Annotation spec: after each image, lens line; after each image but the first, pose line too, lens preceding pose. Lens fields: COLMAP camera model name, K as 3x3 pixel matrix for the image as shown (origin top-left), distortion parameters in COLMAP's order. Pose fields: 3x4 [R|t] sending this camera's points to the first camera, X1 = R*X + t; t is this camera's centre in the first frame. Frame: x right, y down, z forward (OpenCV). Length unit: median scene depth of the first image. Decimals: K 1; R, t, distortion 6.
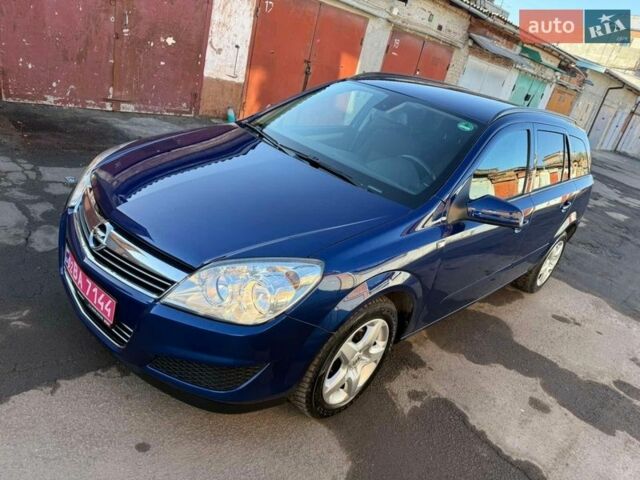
lens RADIAL K [[448.8, 0, 320.0], [0, 448.8, 240.0], [0, 0, 1]] dist [0.035431, -0.041140]
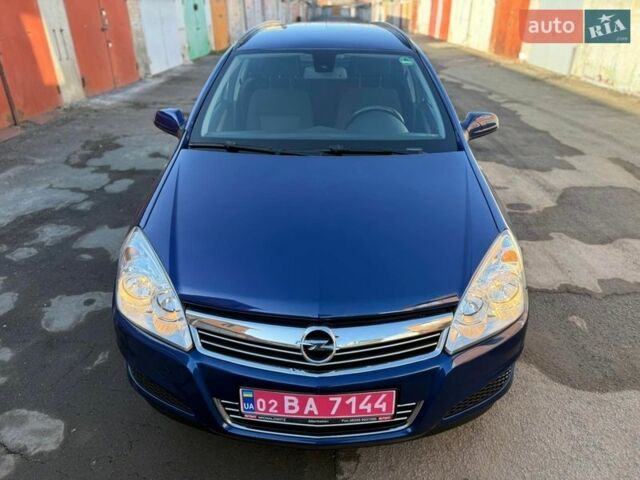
lens RADIAL K [[448.8, 0, 320.0], [0, 448.8, 240.0], [0, 0, 1]] dist [0.035431, -0.041140]
pose [[0.698989, -0.516543, 0.494569, -0.212024], [0.427457, 0.856218, 0.290122, -0.107947], [-0.573319, 0.008615, 0.819287, 0.094471]]
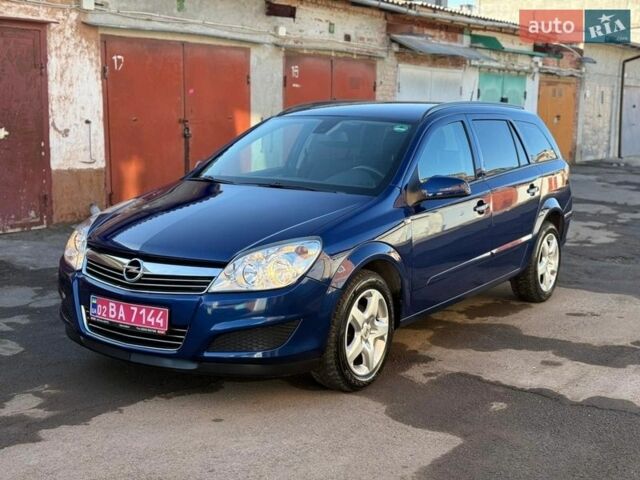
lens RADIAL K [[886.0, 0, 320.0], [0, 886.0, 240.0], [0, 0, 1]] dist [0.142455, -0.016630]
pose [[0.957171, -0.243344, 0.156870, -0.099330], [0.273075, 0.938820, -0.209874, 0.148989], [-0.096202, 0.243722, 0.965062, -0.368409]]
